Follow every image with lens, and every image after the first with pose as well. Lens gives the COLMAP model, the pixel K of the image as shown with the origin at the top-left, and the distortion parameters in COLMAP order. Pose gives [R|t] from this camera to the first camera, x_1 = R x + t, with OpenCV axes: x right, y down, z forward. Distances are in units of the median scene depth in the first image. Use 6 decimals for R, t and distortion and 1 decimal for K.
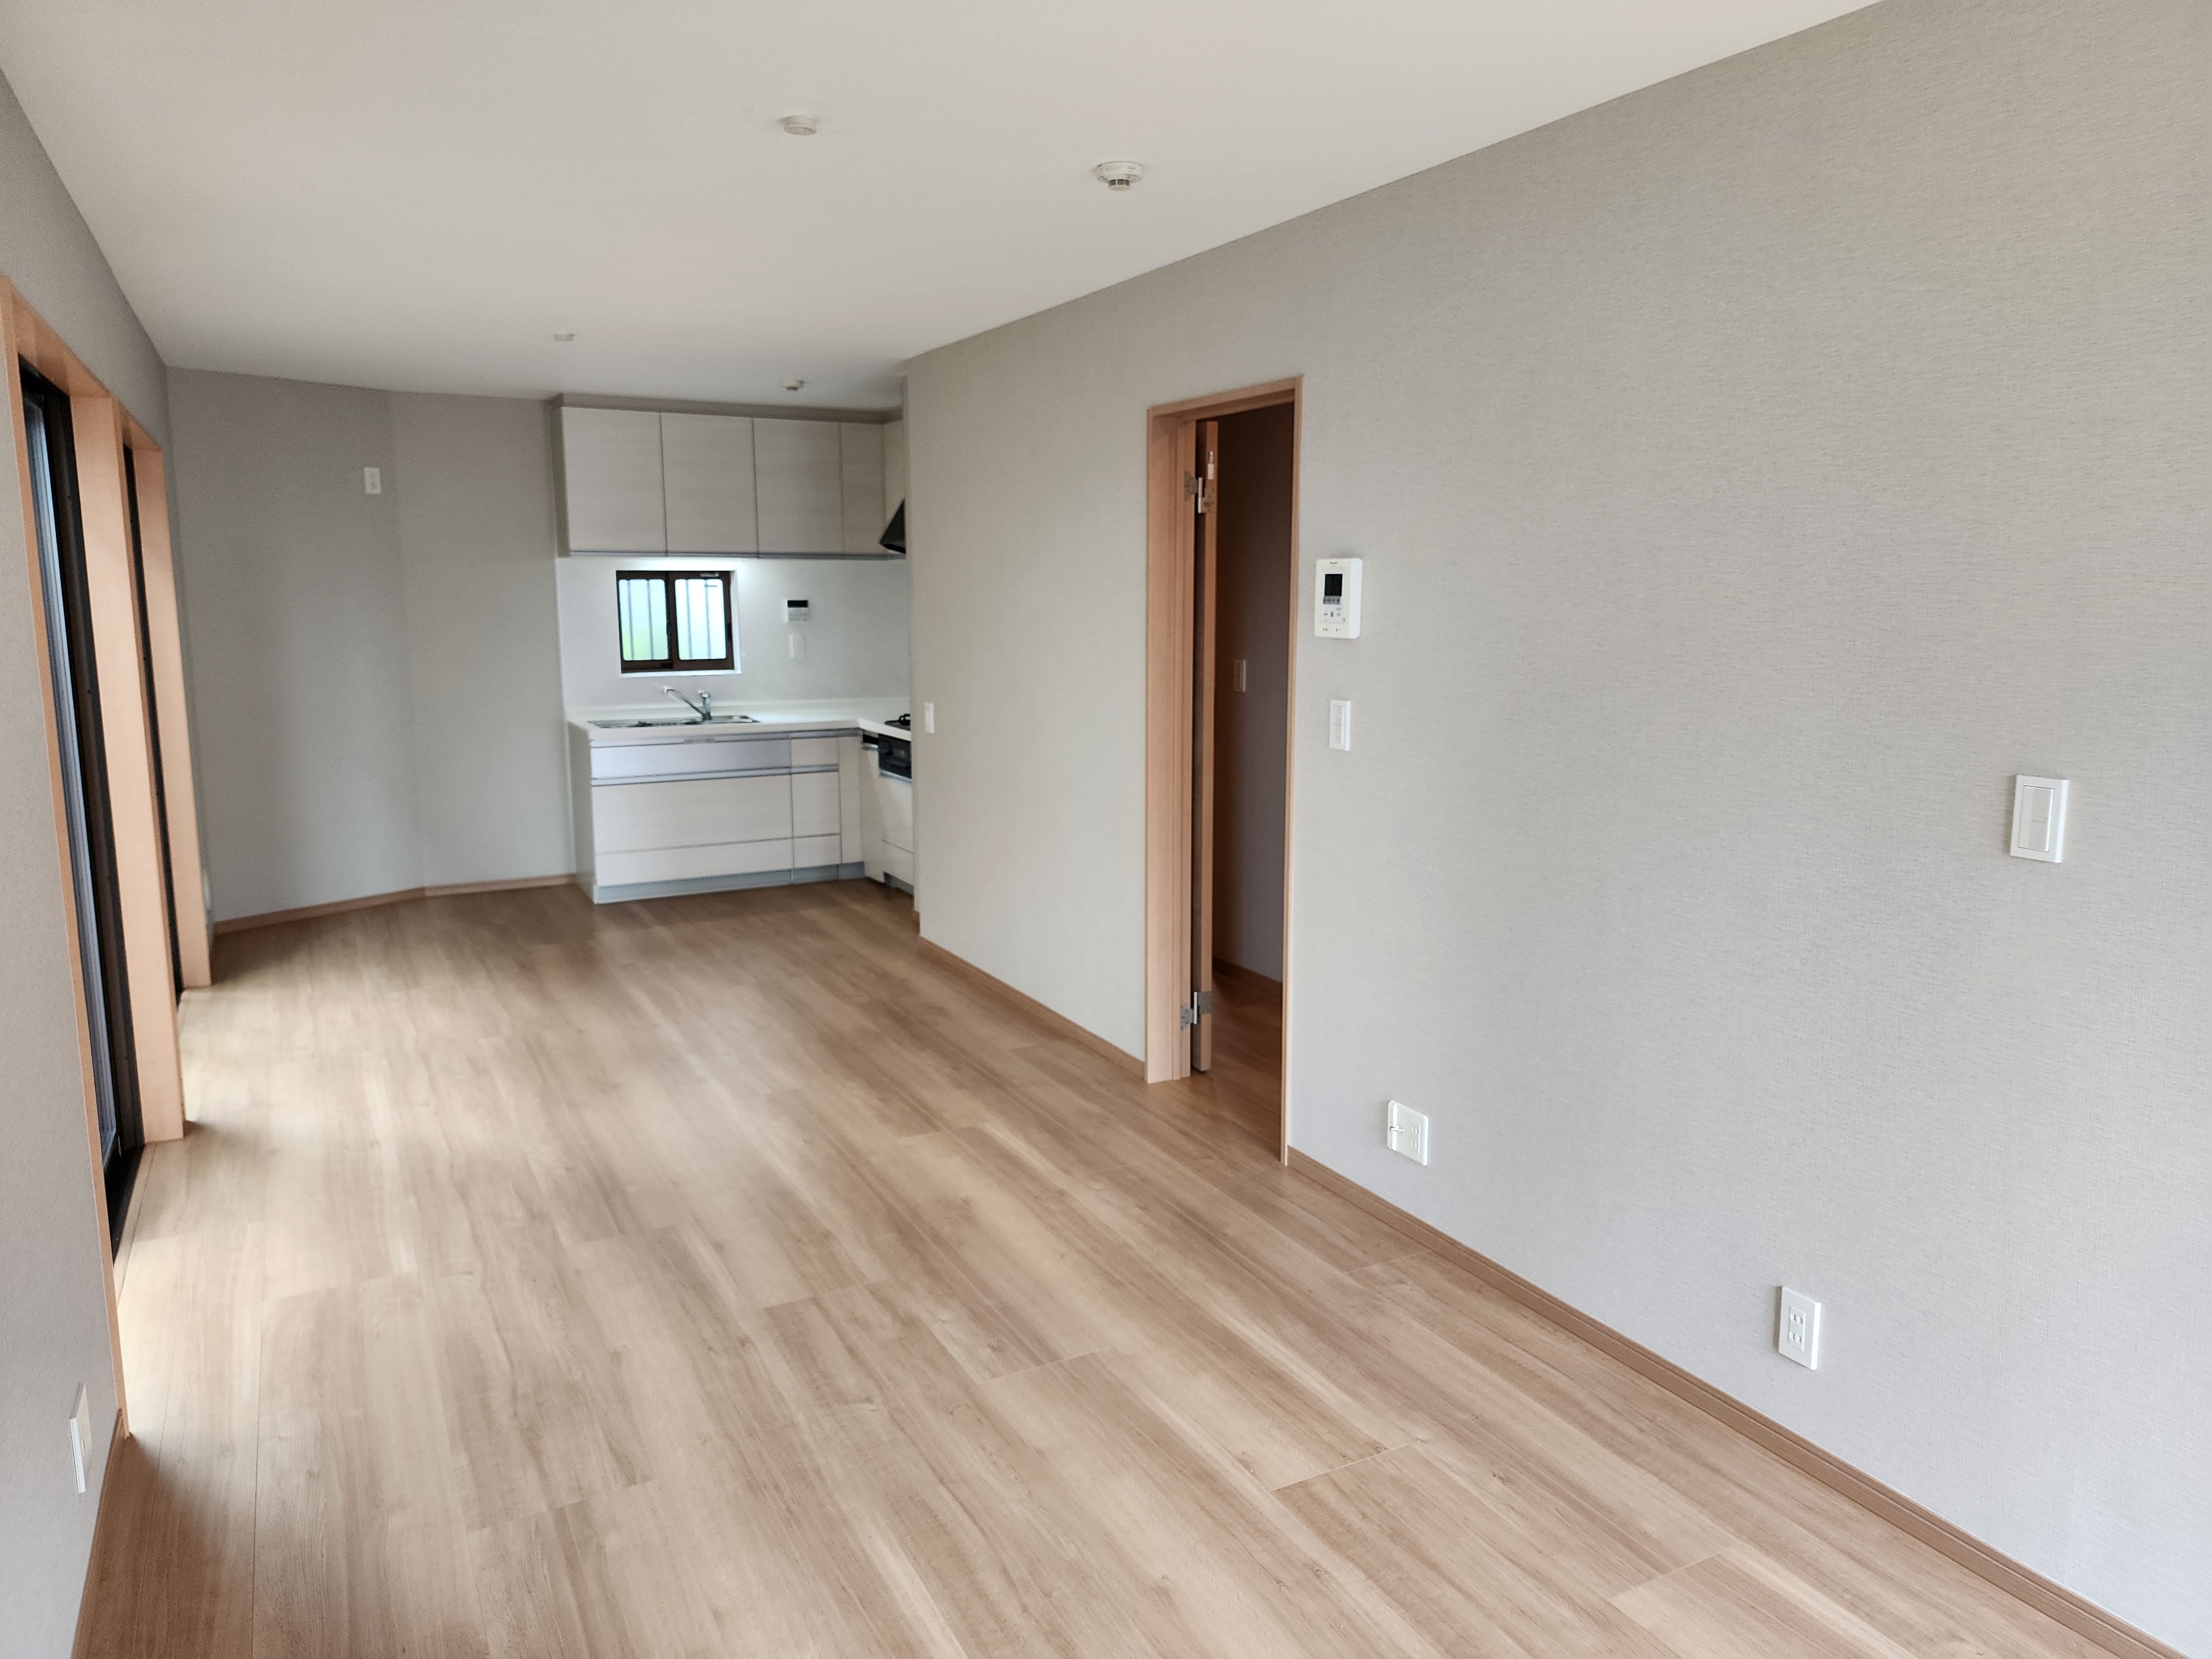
lens RADIAL K [[1477.5, 0, 1113.3], [0, 1477.5, 826.0], [0, 0, 1]] dist [0.006103, 0.000385]
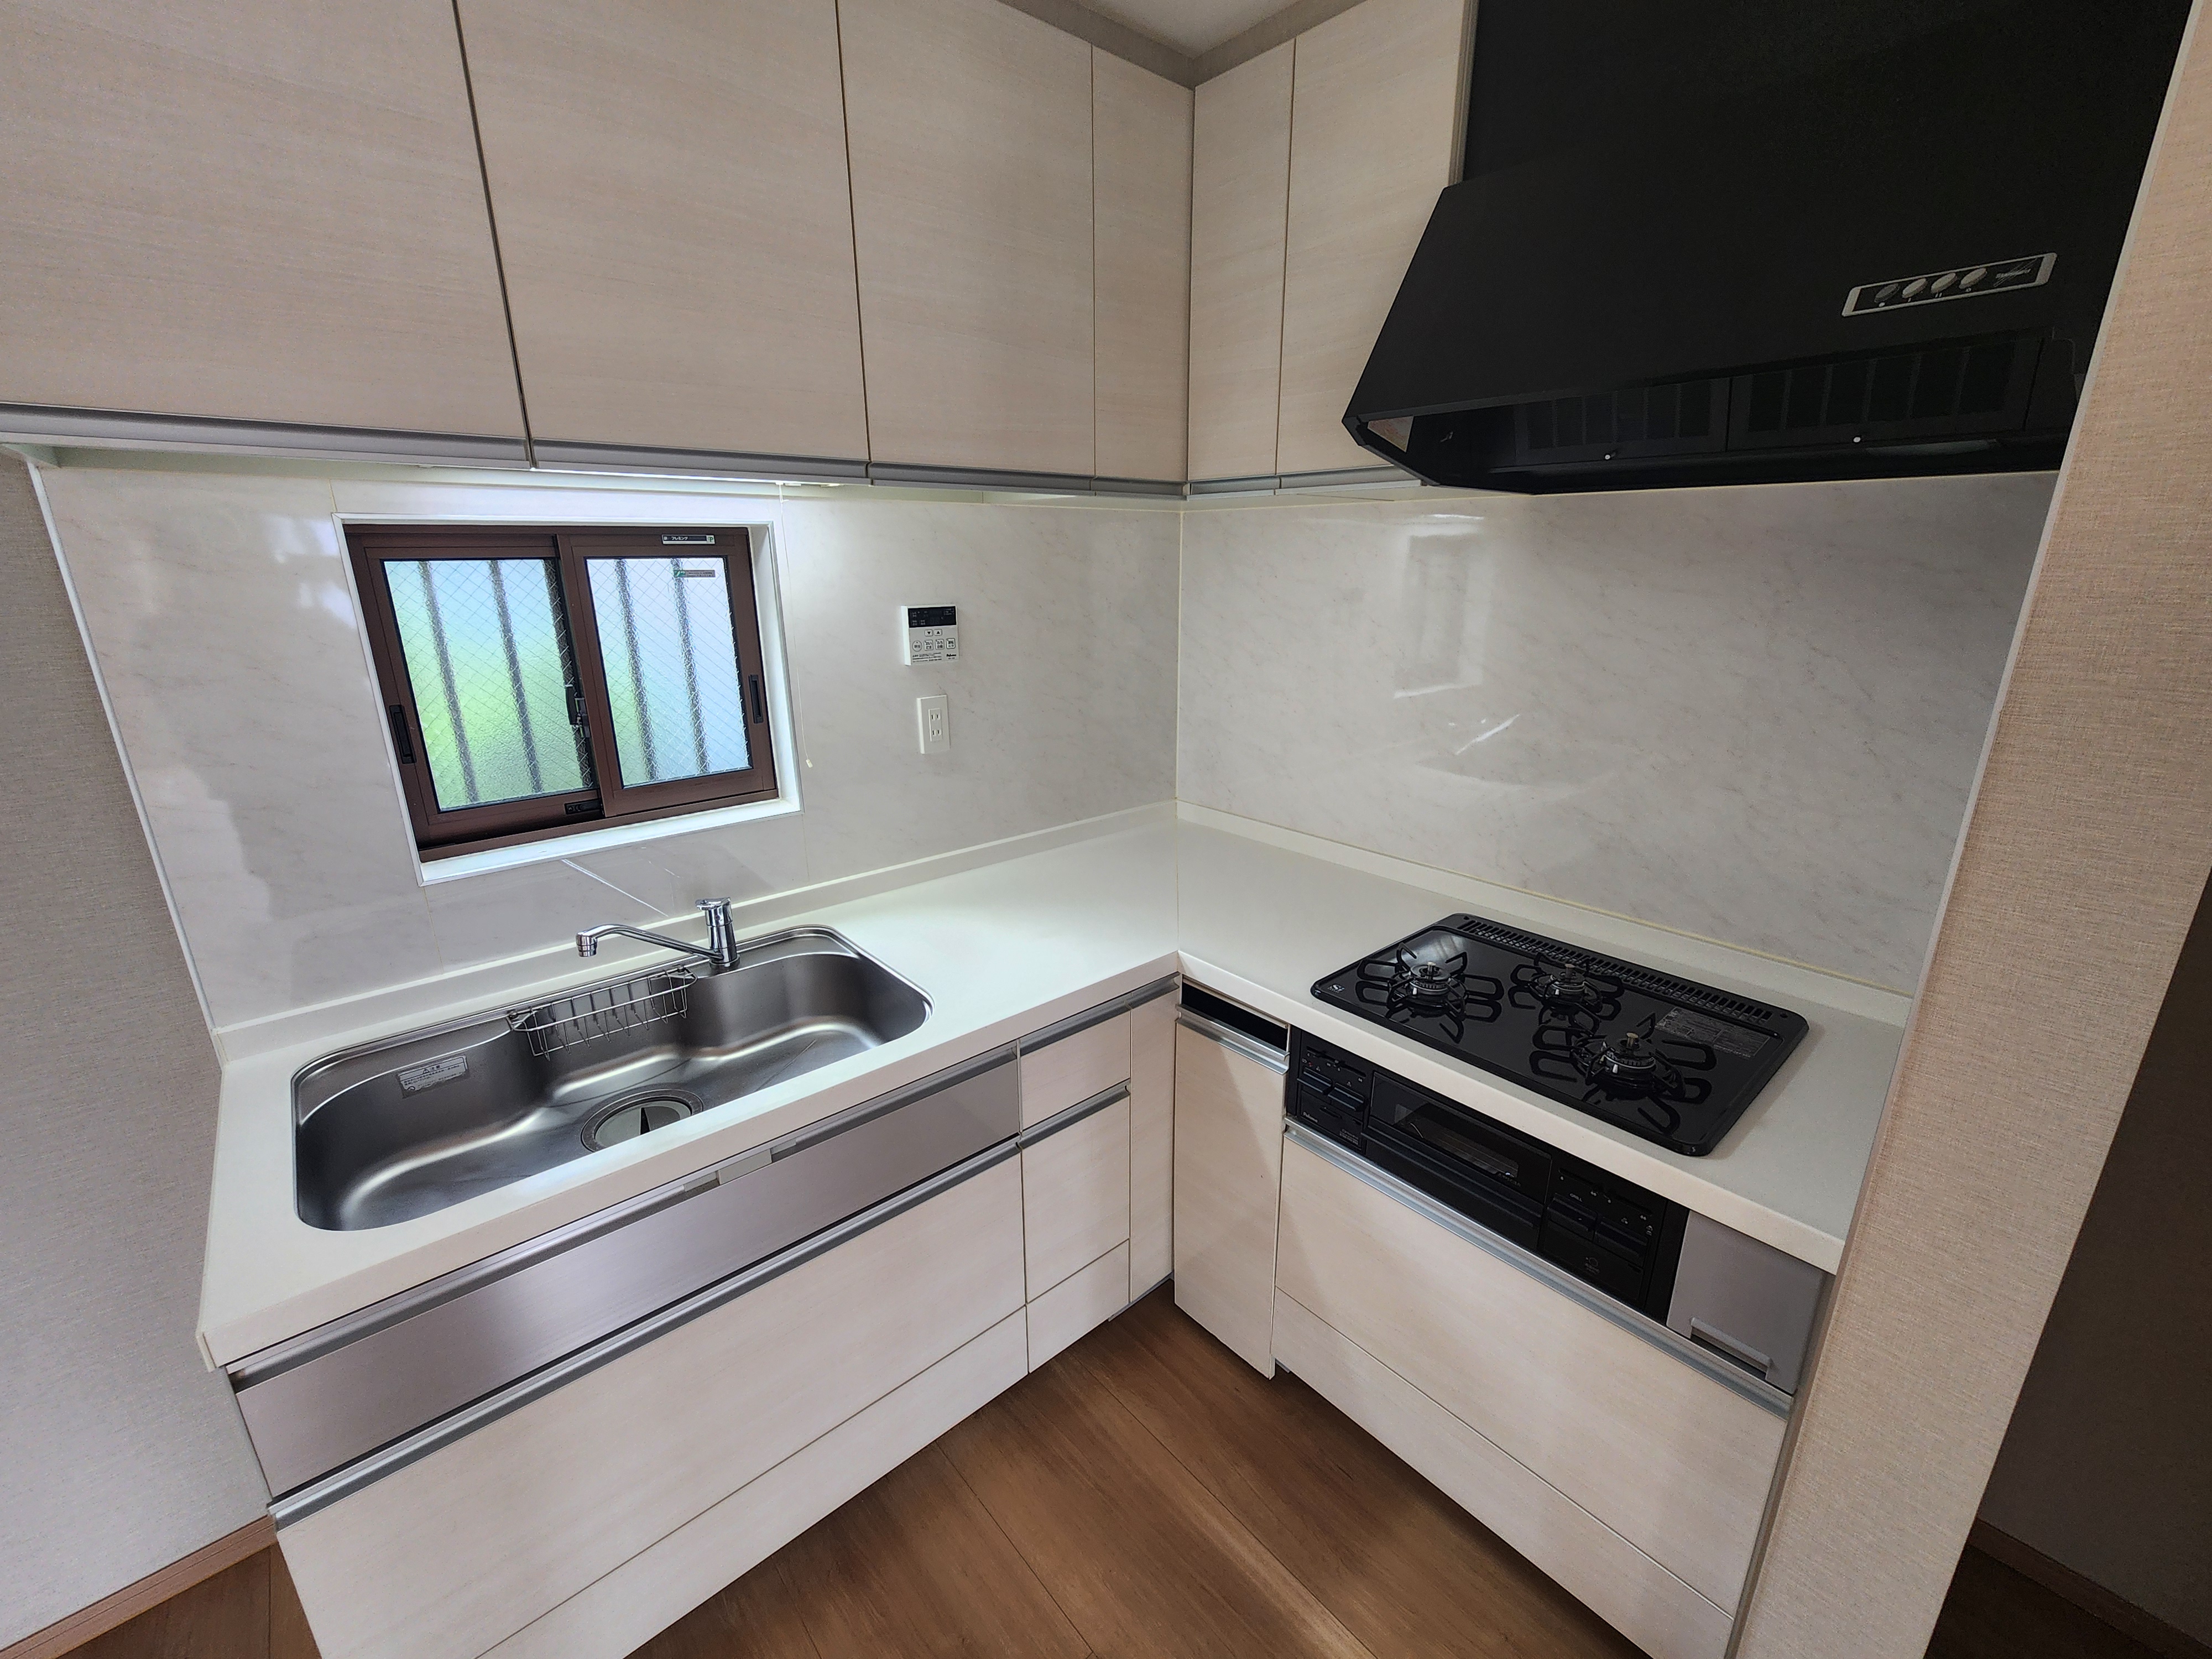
lens RADIAL K [[906.4, 0, 1084.6], [0, 906.4, 826.1], [0, 0, 1]] dist [-0.020144, -0.000142]
pose [[0.977635, -0.068285, 0.198916, -0.229629], [0.039168, 0.988391, 0.146794, -0.132008], [-0.206630, -0.135720, 0.968960, 0.770736]]
